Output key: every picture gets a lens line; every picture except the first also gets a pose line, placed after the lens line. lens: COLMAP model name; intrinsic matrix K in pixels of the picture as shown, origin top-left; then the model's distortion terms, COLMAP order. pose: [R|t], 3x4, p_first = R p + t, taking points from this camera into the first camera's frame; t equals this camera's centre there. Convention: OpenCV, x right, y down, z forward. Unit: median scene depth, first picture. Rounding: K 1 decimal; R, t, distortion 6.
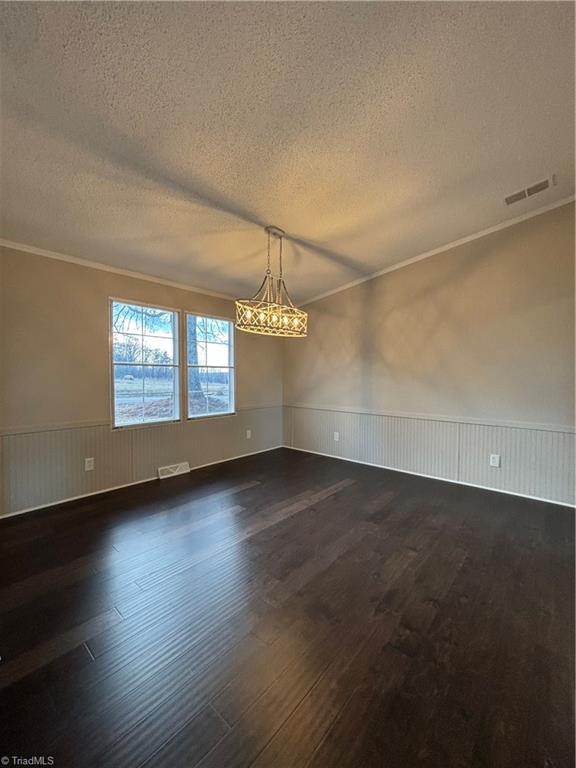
lens RADIAL K [[311.0, 0, 288.0], [0, 311.0, 384.0], [0, 0, 1]] dist [-0.000529, -0.000061]
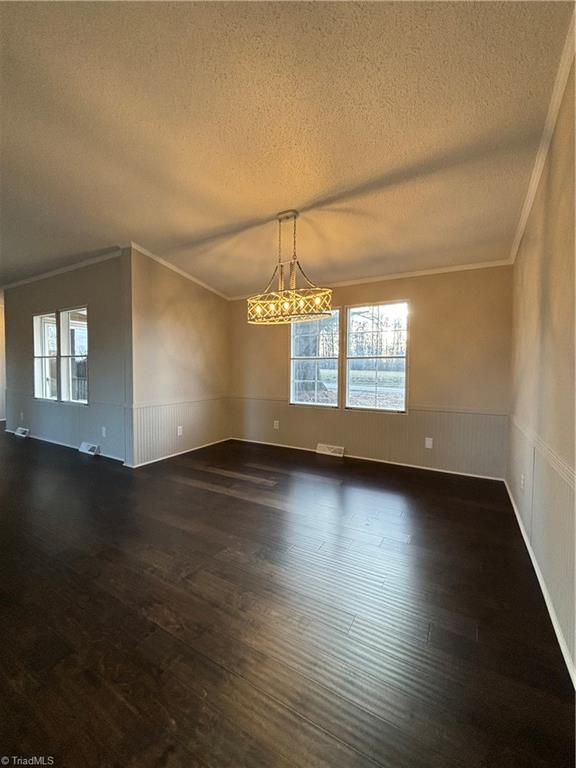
lens RADIAL K [[311.2, 0, 288.0], [0, 311.2, 384.0], [0, 0, 1]] dist [0.001454, 0.000034]
pose [[0.202177, 0.047591, -0.978192, 0.917823], [-0.038694, 0.998427, 0.040578, -0.005200], [0.978584, 0.029646, 0.203701, 0.808173]]
